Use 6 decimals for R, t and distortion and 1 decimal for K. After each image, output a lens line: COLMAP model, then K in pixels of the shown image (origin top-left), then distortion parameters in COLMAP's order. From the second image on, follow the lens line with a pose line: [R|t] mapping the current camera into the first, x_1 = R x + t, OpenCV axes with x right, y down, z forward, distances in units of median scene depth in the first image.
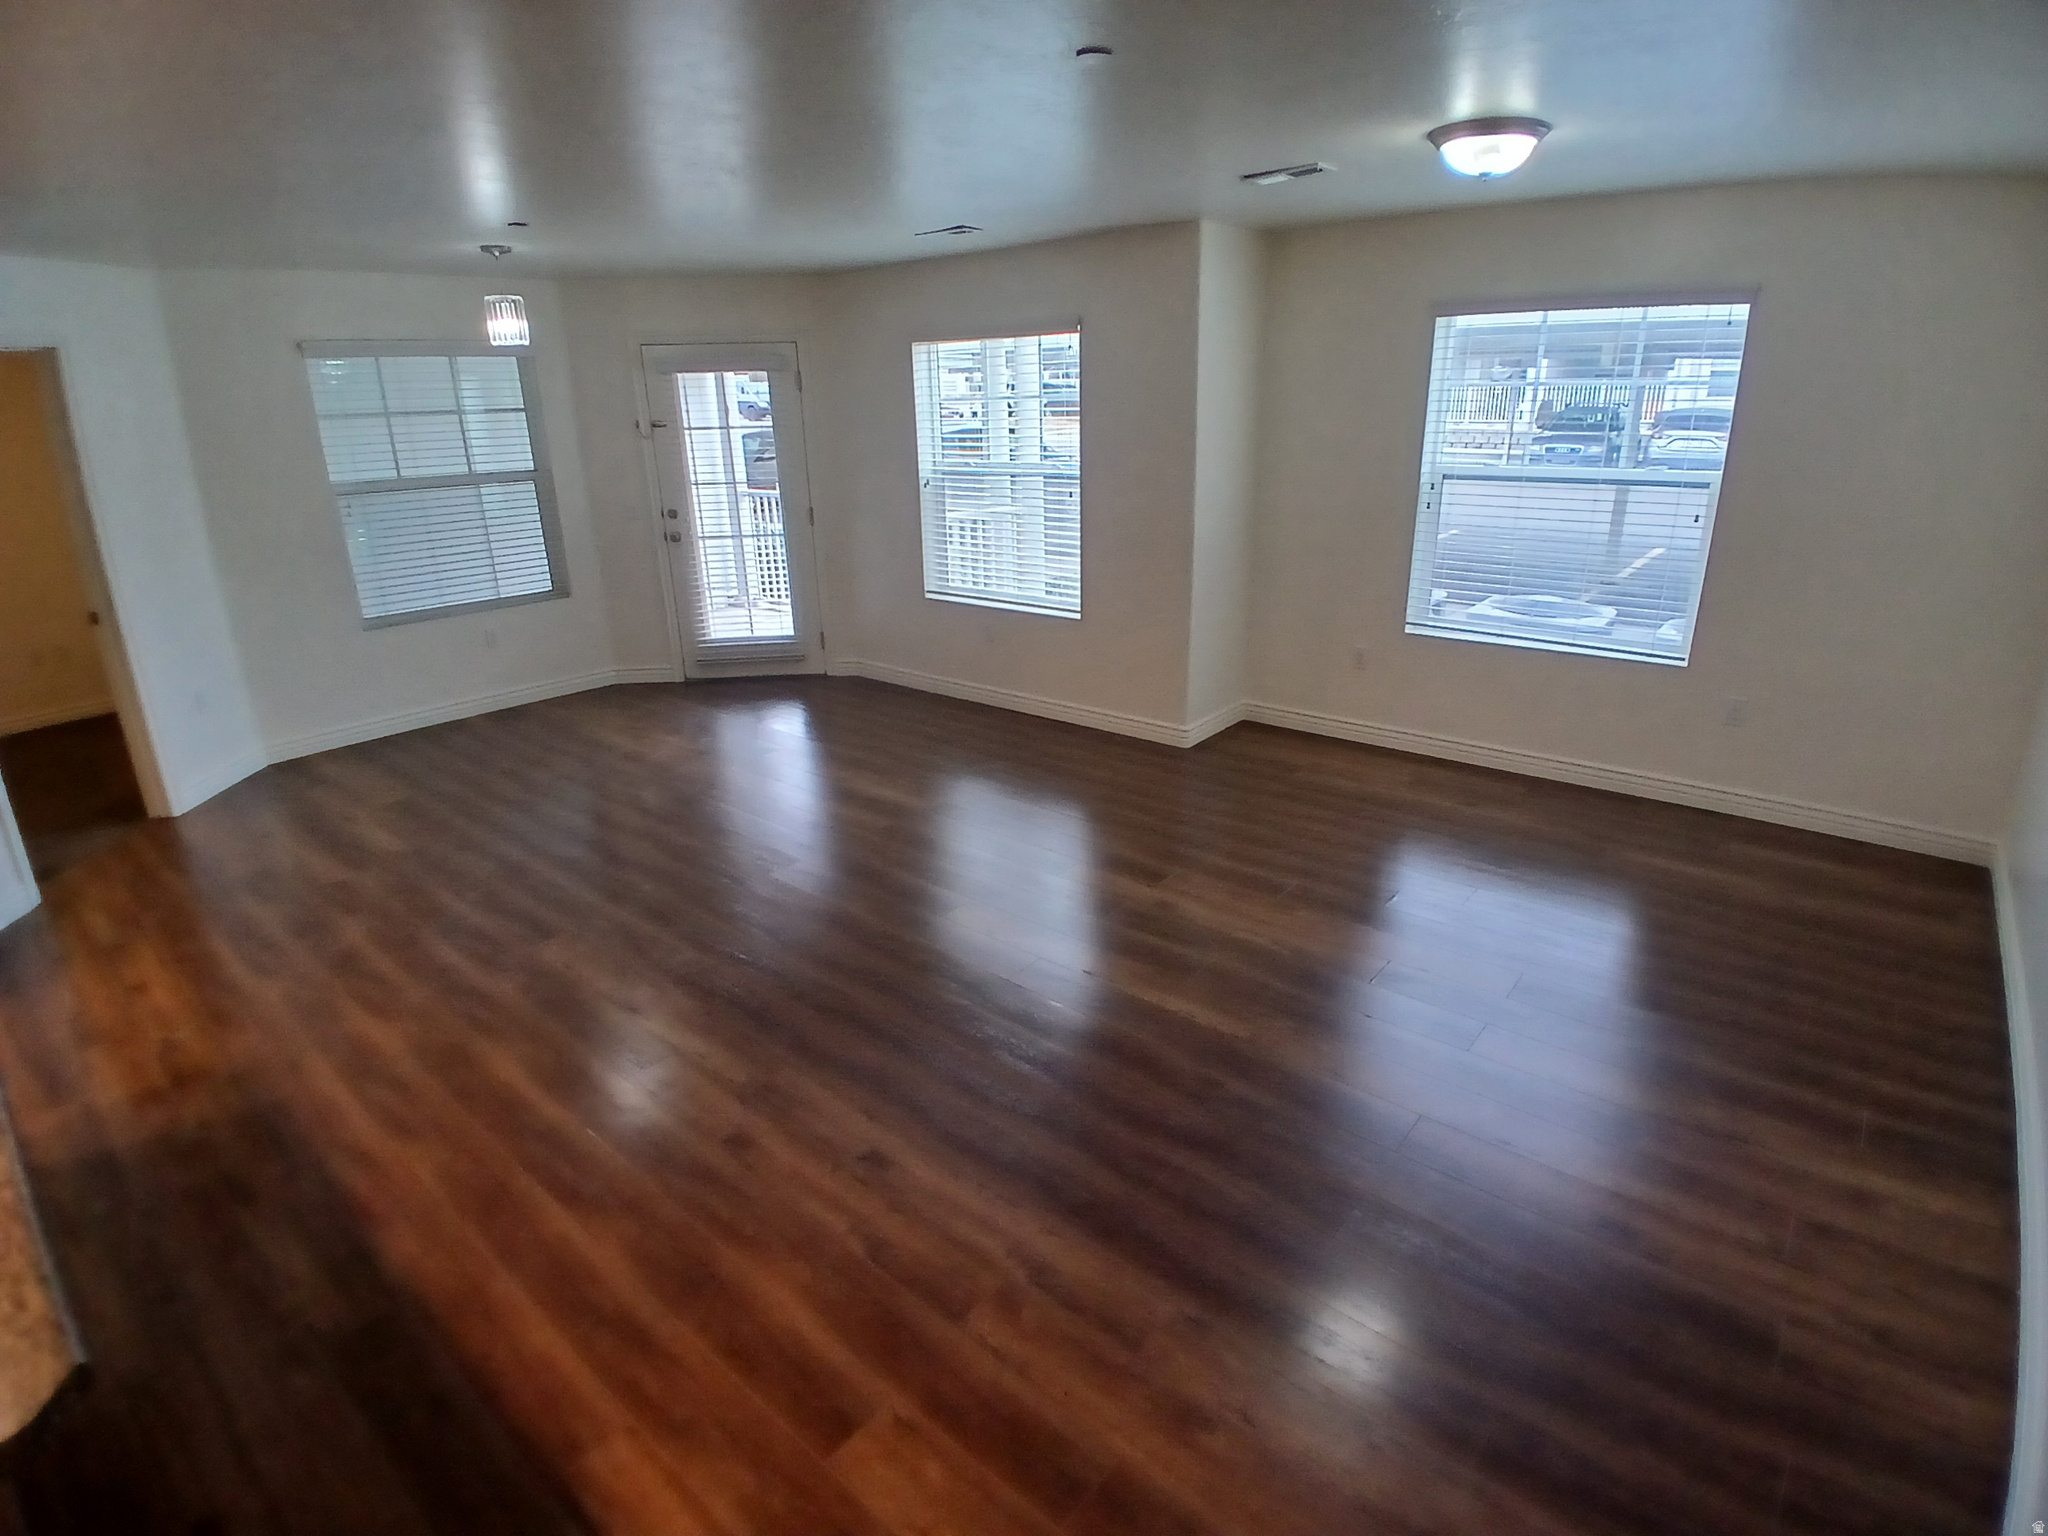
lens RADIAL K [[1006.9, 0, 1029.2], [0, 1006.9, 770.4], [0, 0, 1]] dist [0.001097, -0.039660]
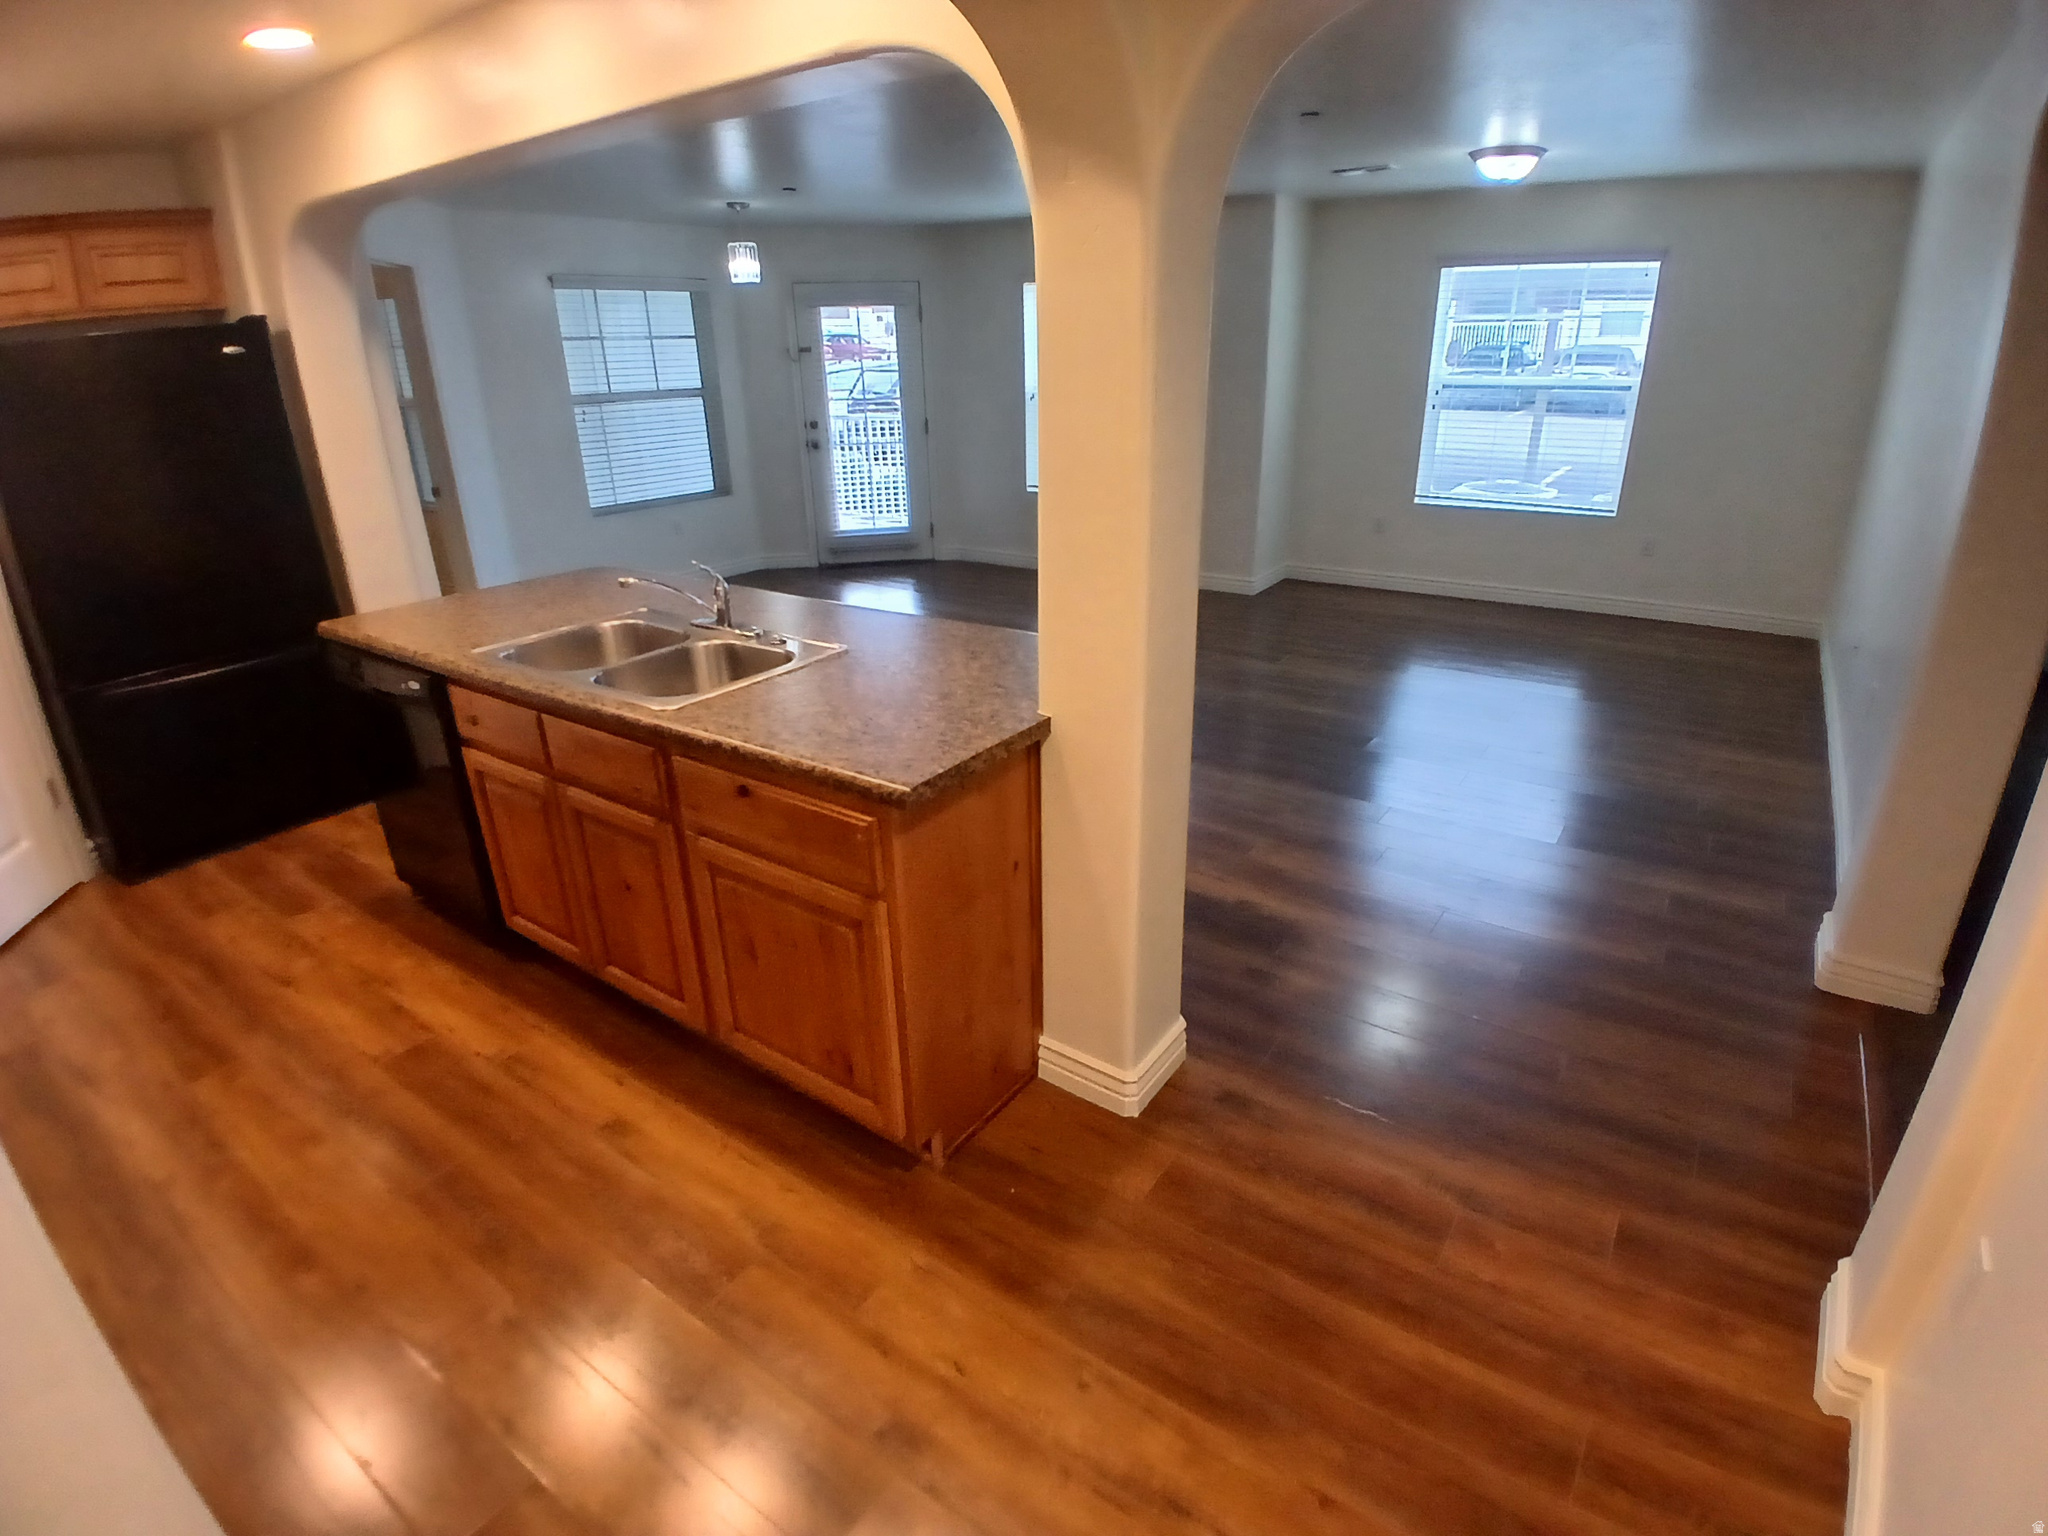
lens RADIAL K [[1020.2, 0, 1028.3], [0, 1020.2, 773.4], [0, 0, 1]] dist [0.003483, -0.042042]
pose [[0.995742, -0.035280, 0.085169, -0.284755], [0.031116, 0.998278, 0.049729, 0.147531], [-0.086777, -0.046867, 0.995125, -0.353407]]
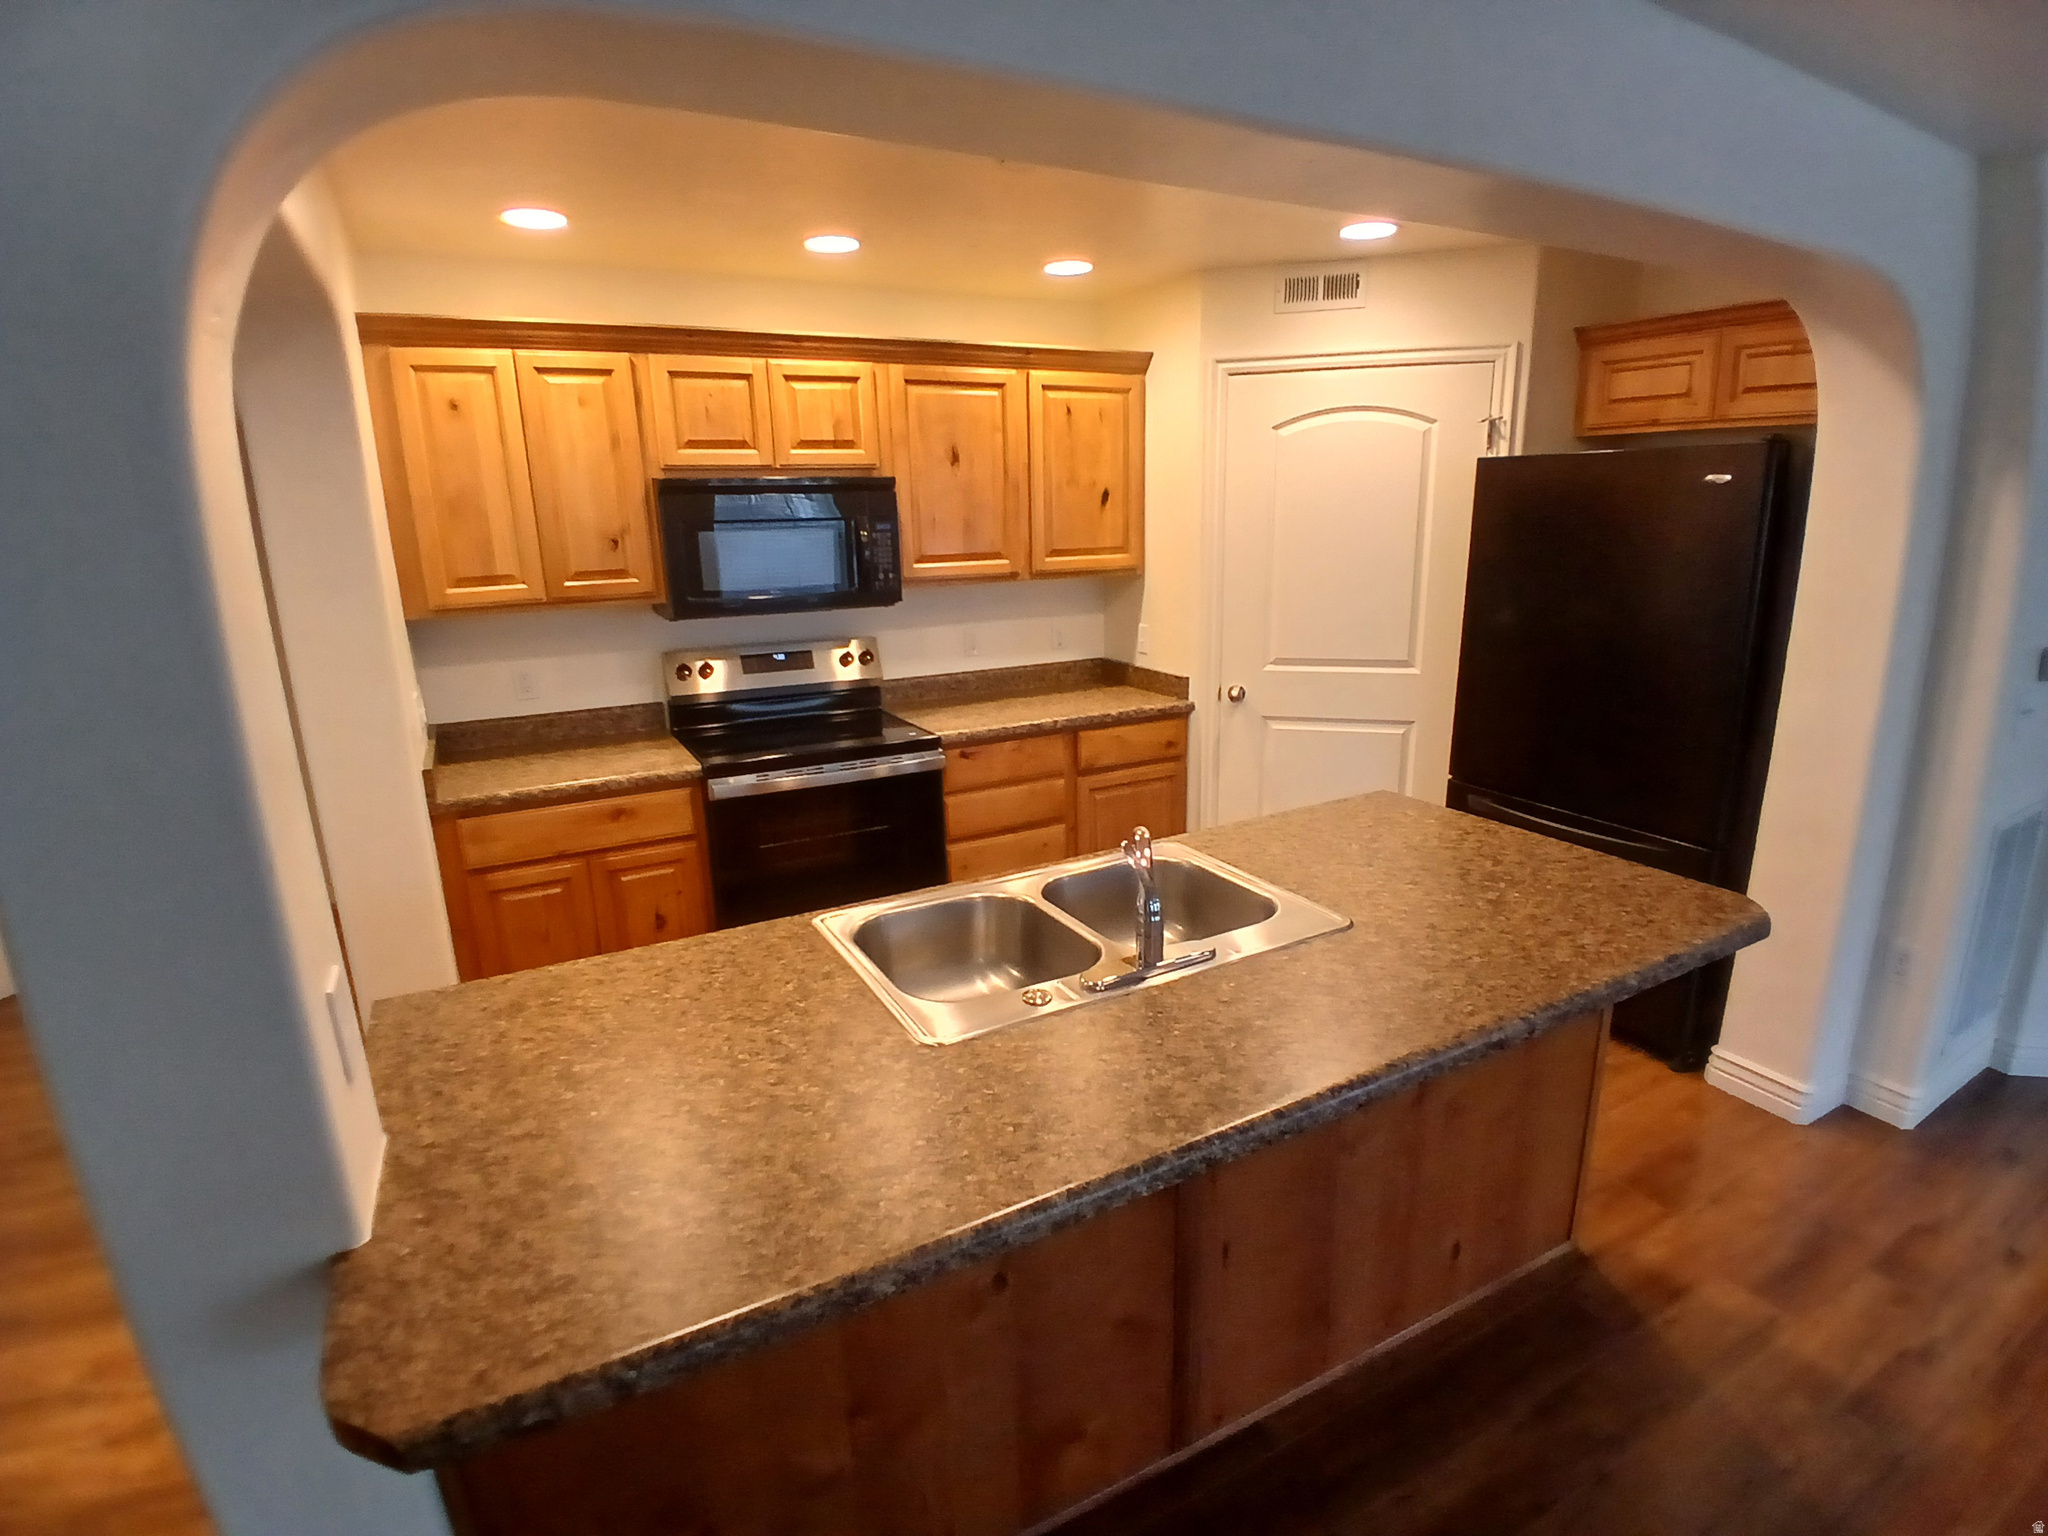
lens RADIAL K [[1020.2, 0, 1028.3], [0, 1020.2, 773.4], [0, 0, 1]] dist [0.003483, -0.042042]
pose [[-0.364407, 0.262367, -0.893516, -0.092613], [-0.285385, 0.881861, 0.375335, -0.087957], [0.886433, 0.391771, -0.246480, 0.267333]]
